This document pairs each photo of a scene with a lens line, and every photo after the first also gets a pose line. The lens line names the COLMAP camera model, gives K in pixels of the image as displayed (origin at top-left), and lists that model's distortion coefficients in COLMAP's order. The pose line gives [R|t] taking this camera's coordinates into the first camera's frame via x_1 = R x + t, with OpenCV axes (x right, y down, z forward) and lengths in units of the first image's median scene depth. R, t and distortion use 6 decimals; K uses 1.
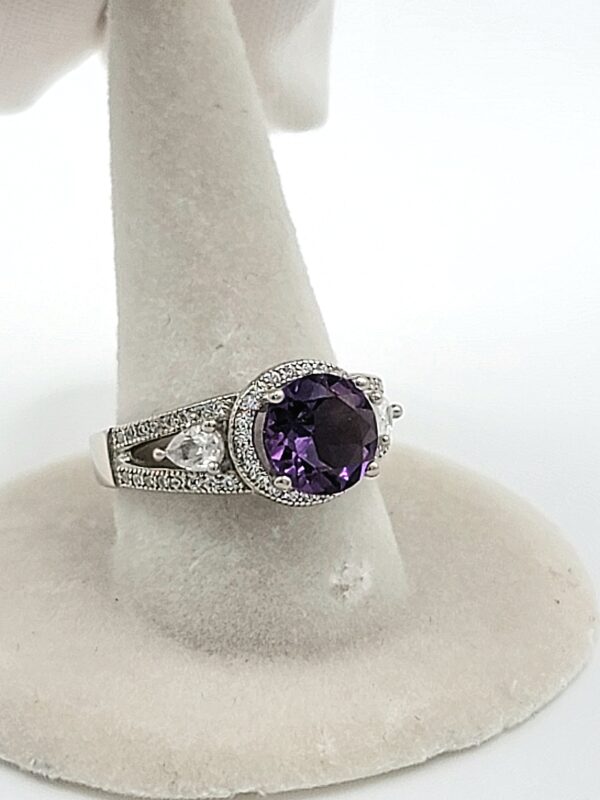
lens RADIAL K [[3057.8, 0, 284.1], [0, 3057.8, 357.6], [0, 0, 1]] dist [0.056420, 0.000000]
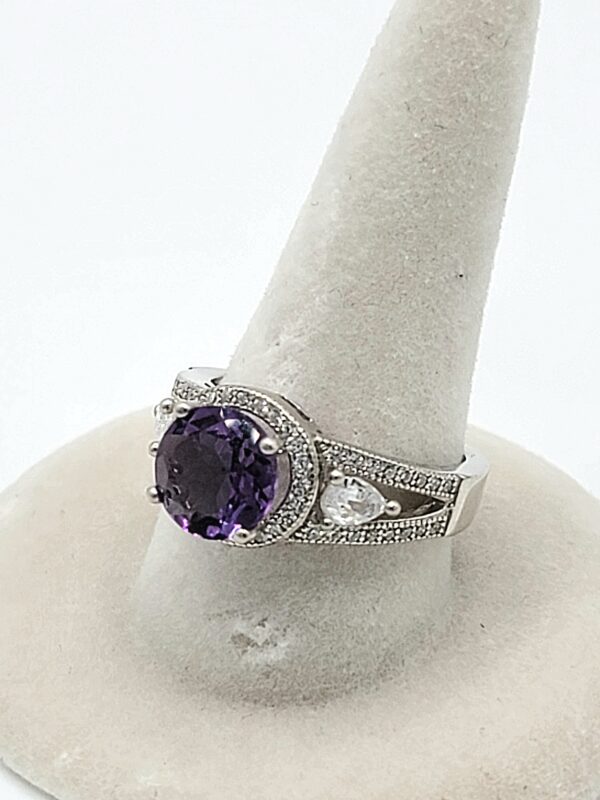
lens RADIAL K [[3057.8, 0, 299.5], [0, 3057.8, 402.5], [0, 0, 1]] dist [0.056420, 0.000000]
pose [[0.541948, 0.476968, -0.691949, 0.619166], [-0.376548, 0.873888, 0.307461, -0.270186], [0.751335, 0.093924, 0.653203, 0.412858]]
